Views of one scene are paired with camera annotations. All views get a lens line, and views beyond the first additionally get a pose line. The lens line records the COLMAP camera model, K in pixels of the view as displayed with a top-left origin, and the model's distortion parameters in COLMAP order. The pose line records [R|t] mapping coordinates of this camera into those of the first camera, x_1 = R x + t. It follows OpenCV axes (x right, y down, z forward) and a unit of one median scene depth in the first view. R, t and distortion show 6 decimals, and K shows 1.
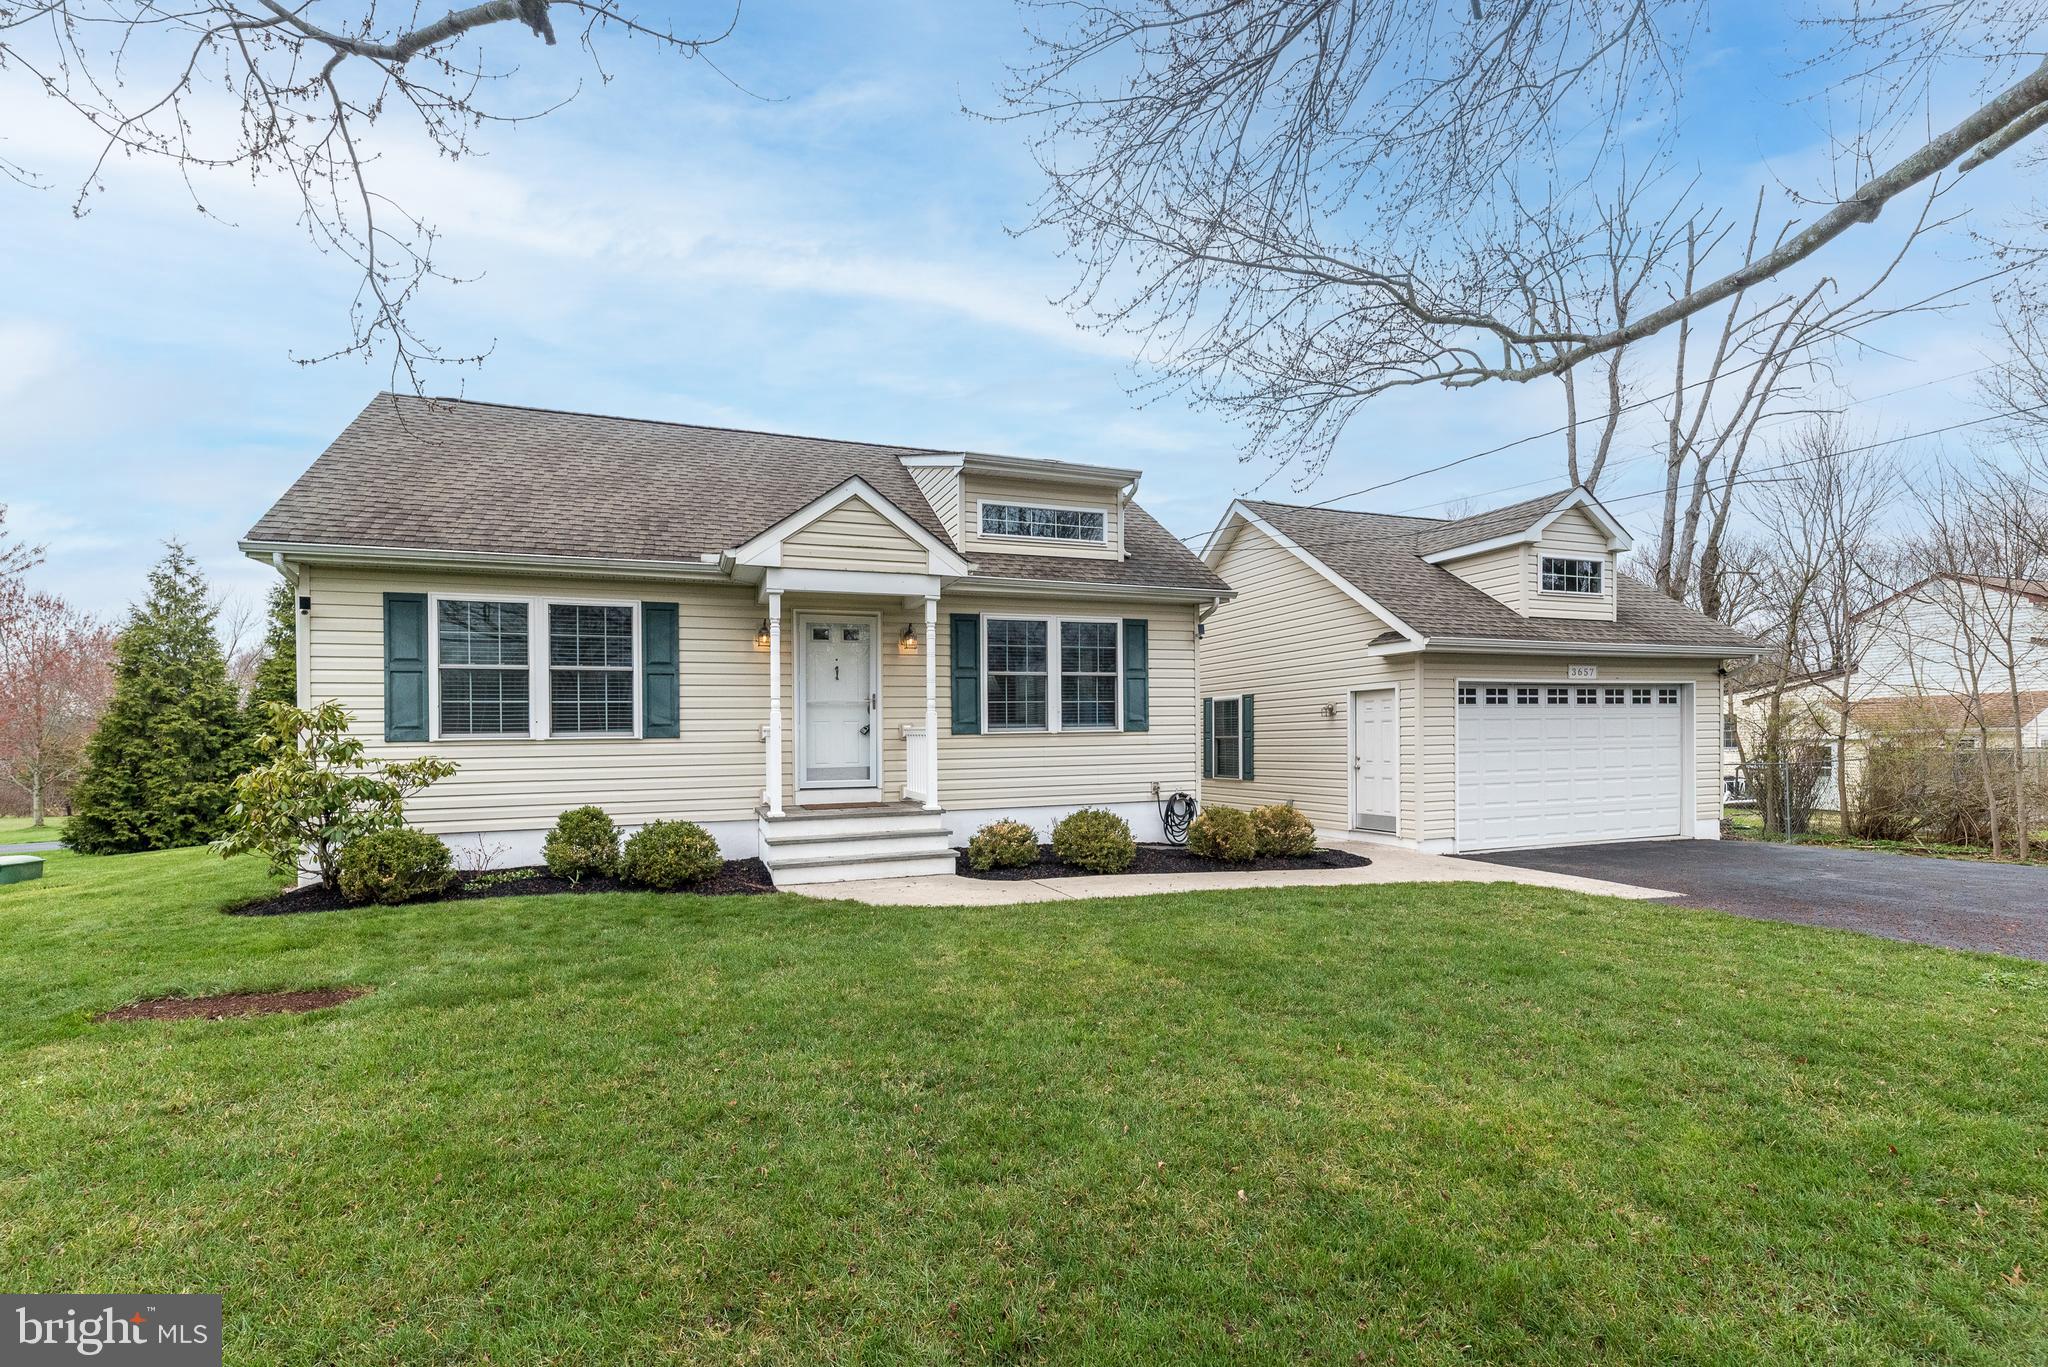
lens RADIAL K [[911.0, 0, 1024.2], [0, 911.0, 737.4], [0, 0, 1]] dist [0.005978, 0.000103]
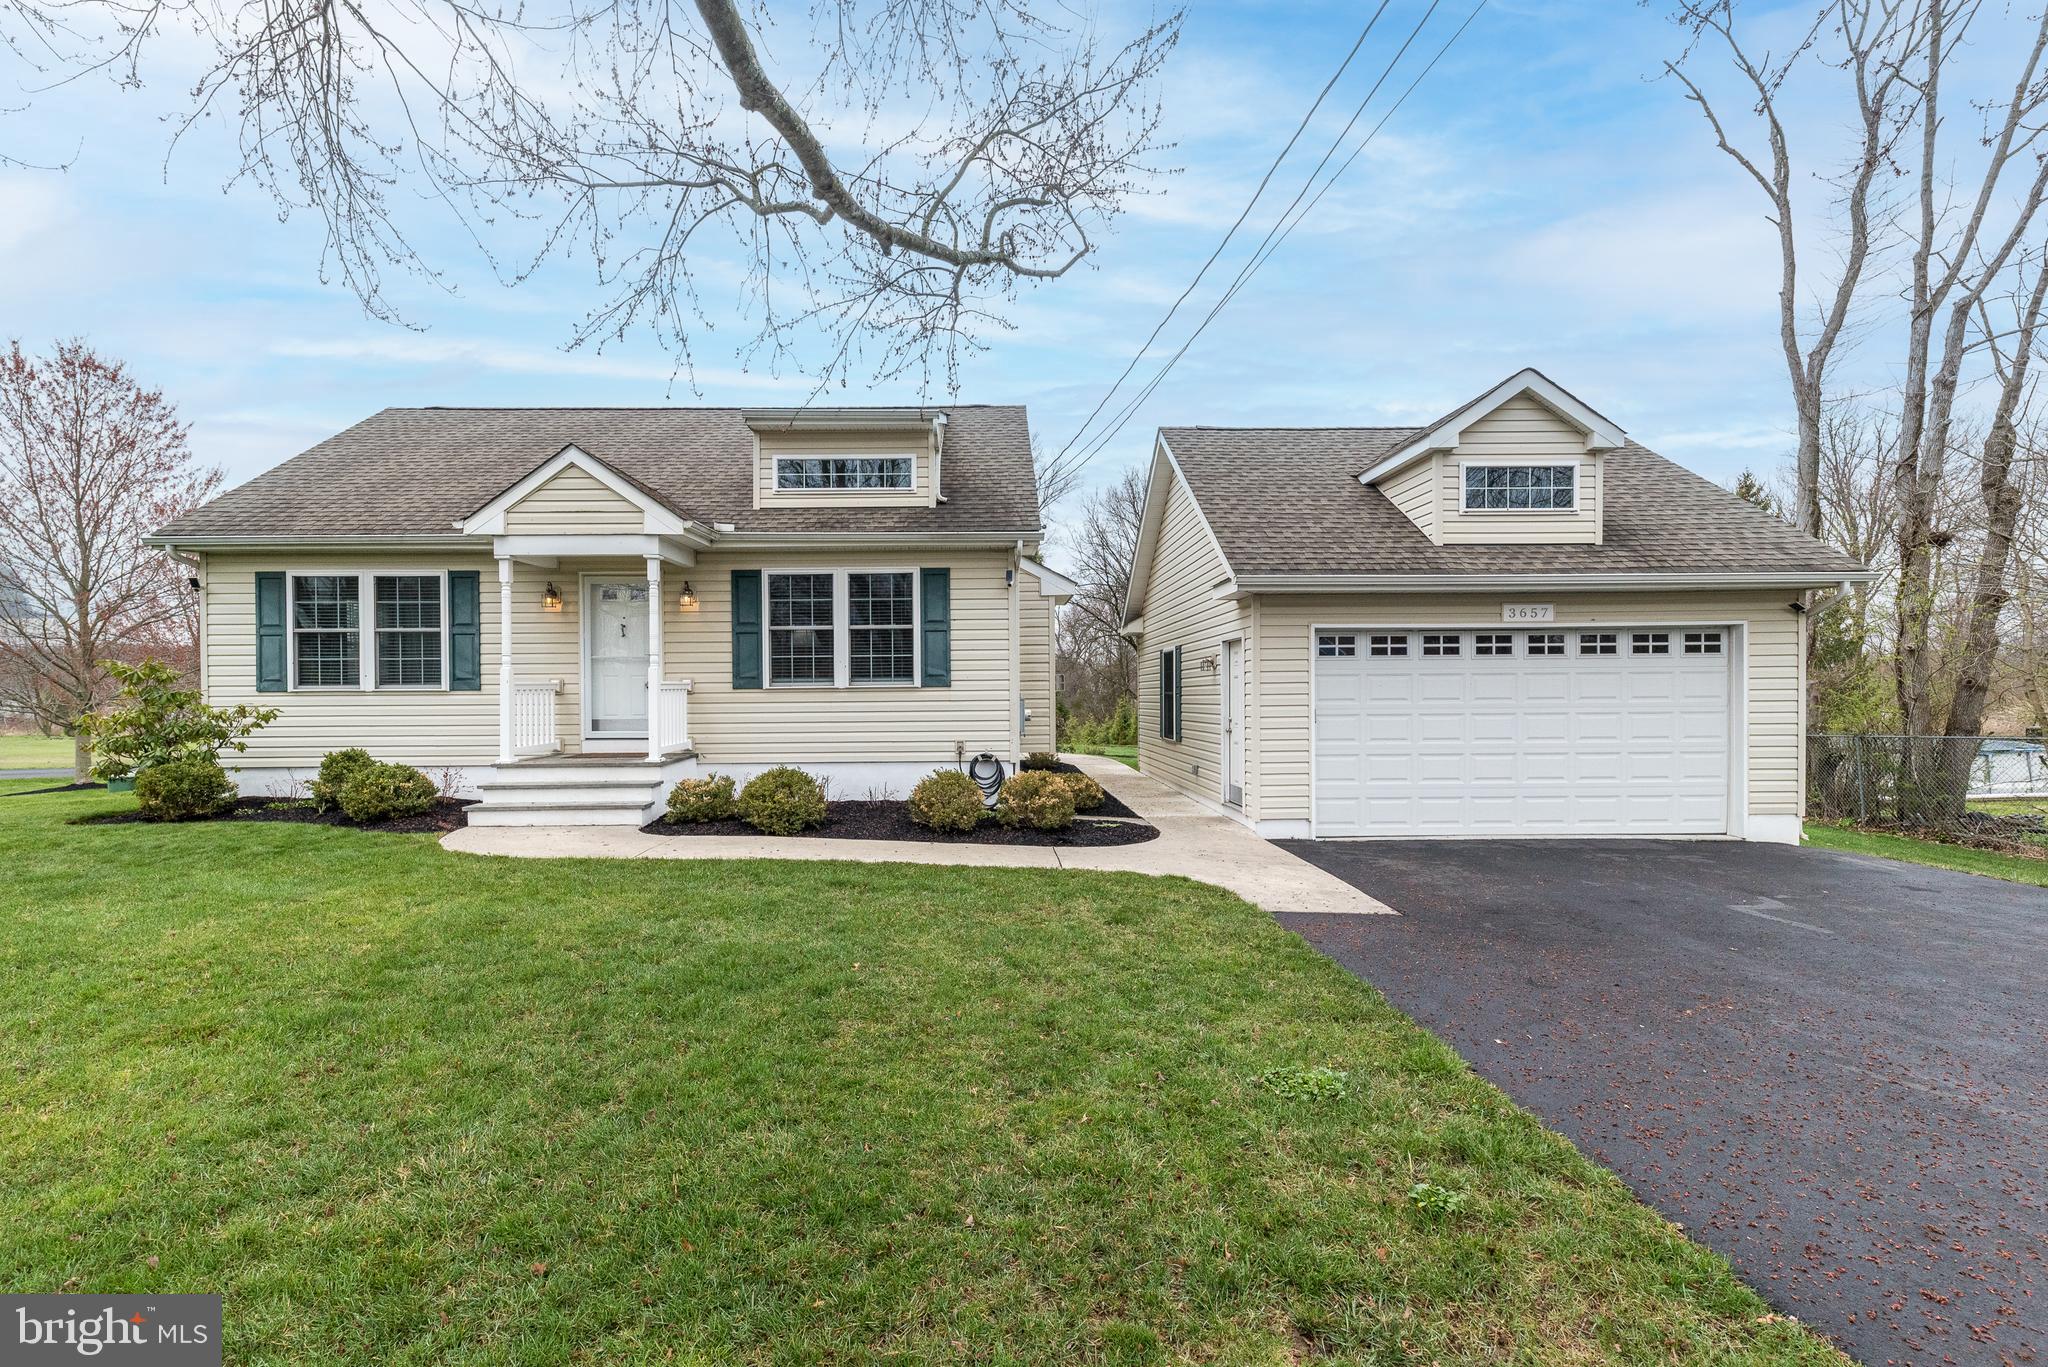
lens RADIAL K [[896.9, 0, 992.7], [0, 896.9, 693.8], [0, 0, 1]] dist [0.007690, -0.000112]
pose [[0.936599, 0.008922, -0.350290, 0.558194], [-0.007042, 0.999953, 0.006640, -0.006659], [0.350333, -0.003752, 0.936618, 0.167081]]
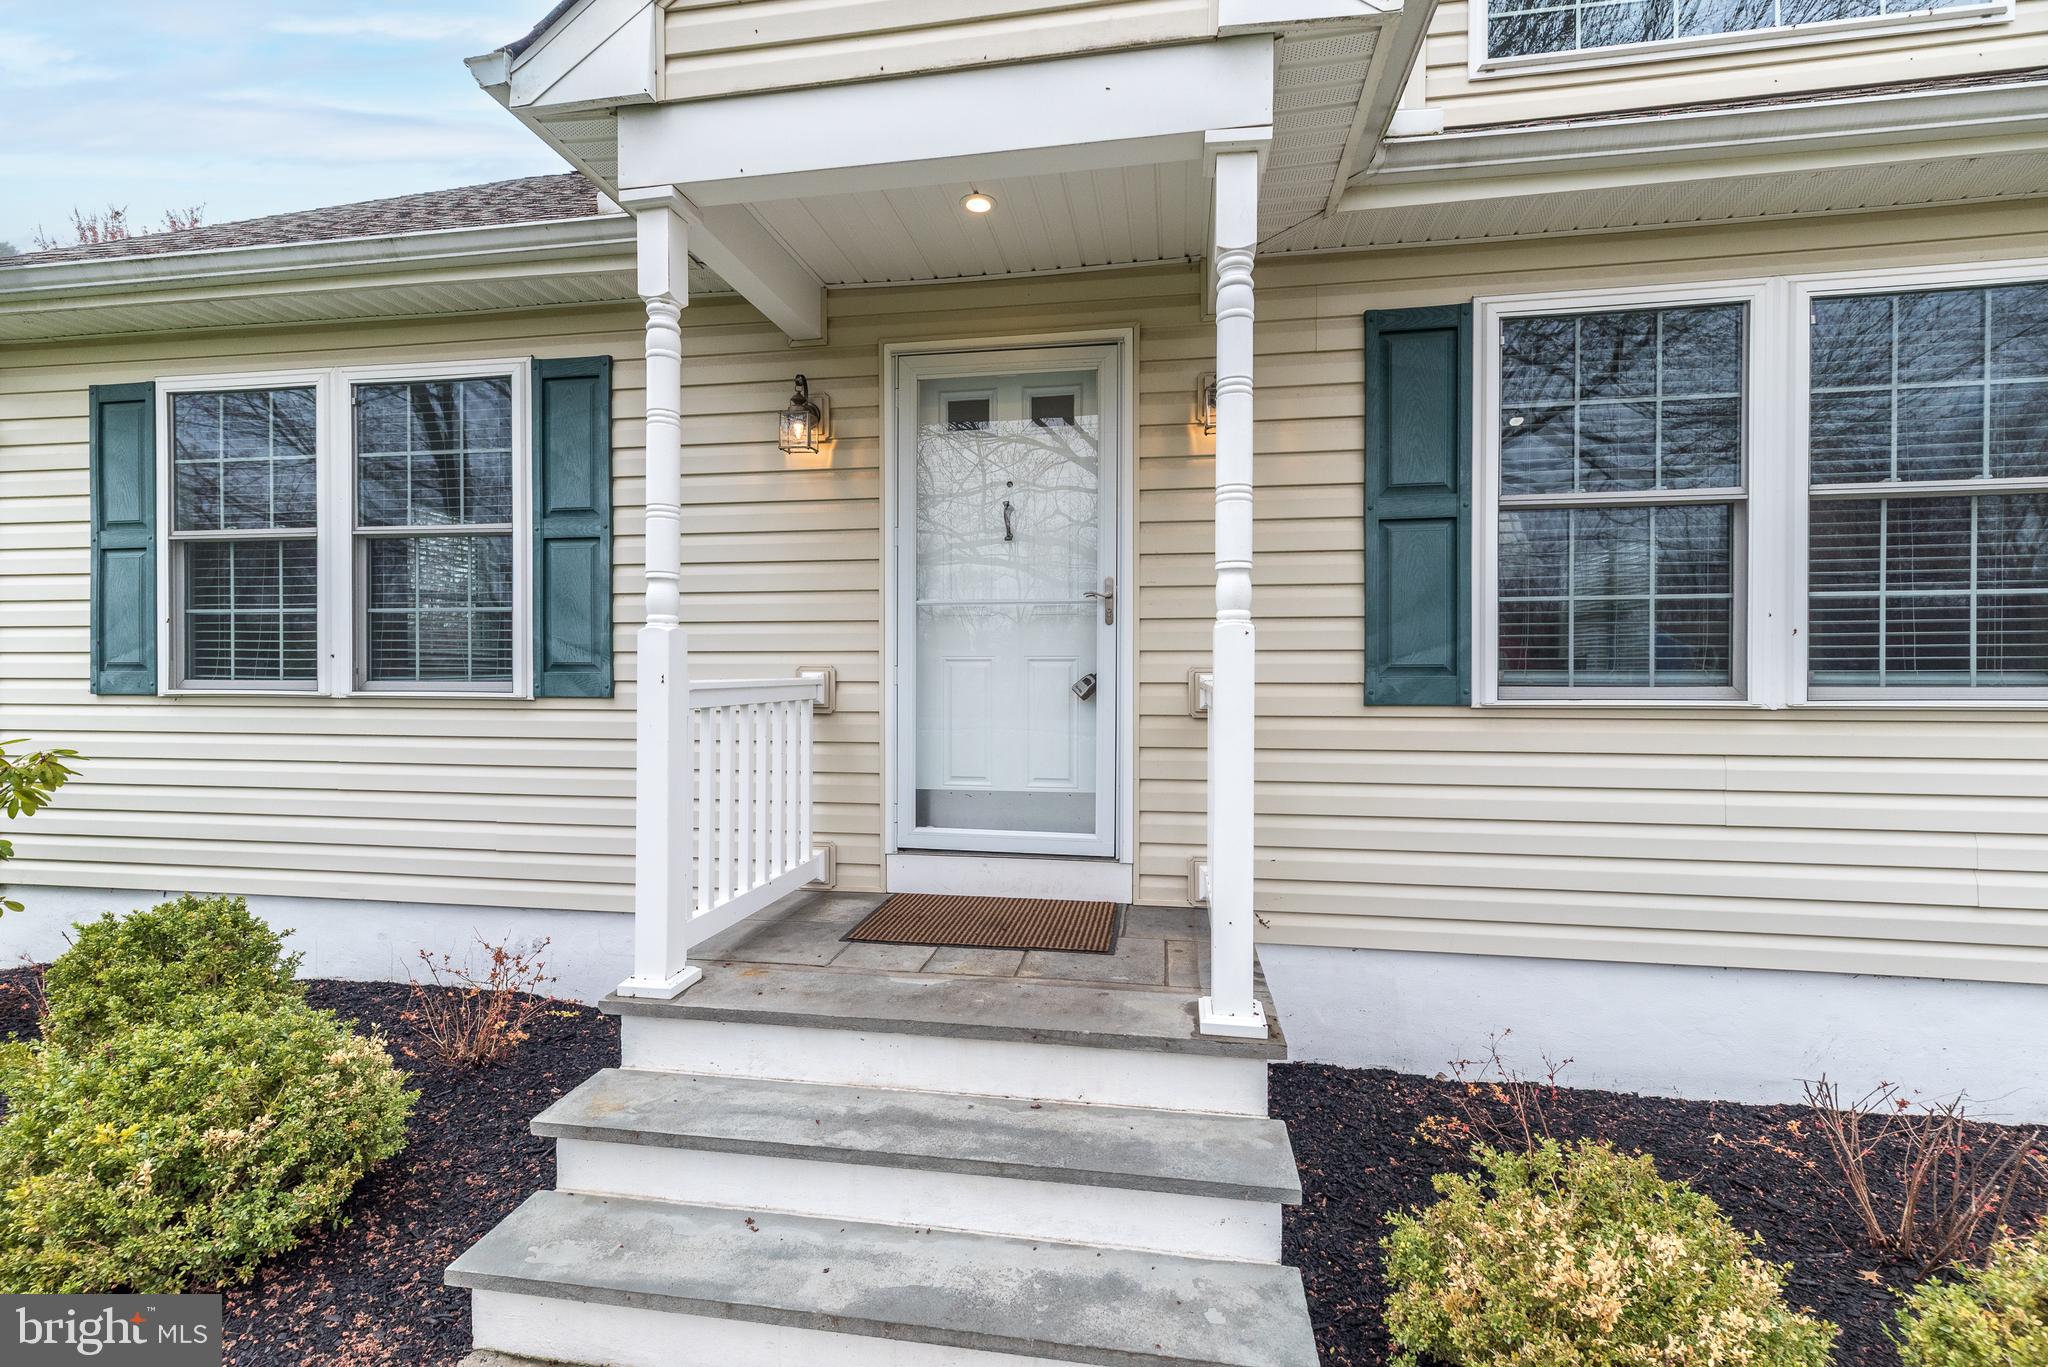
lens RADIAL K [[891.8, 0, 1024.0], [0, 891.8, 683.5], [0, 0, 1]] dist [0.007384, 0.000117]
pose [[0.861335, 0.020399, -0.507628, -0.025681], [-0.016114, 0.999788, 0.012833, -0.012969], [0.507782, -0.002874, 0.861481, 0.698946]]
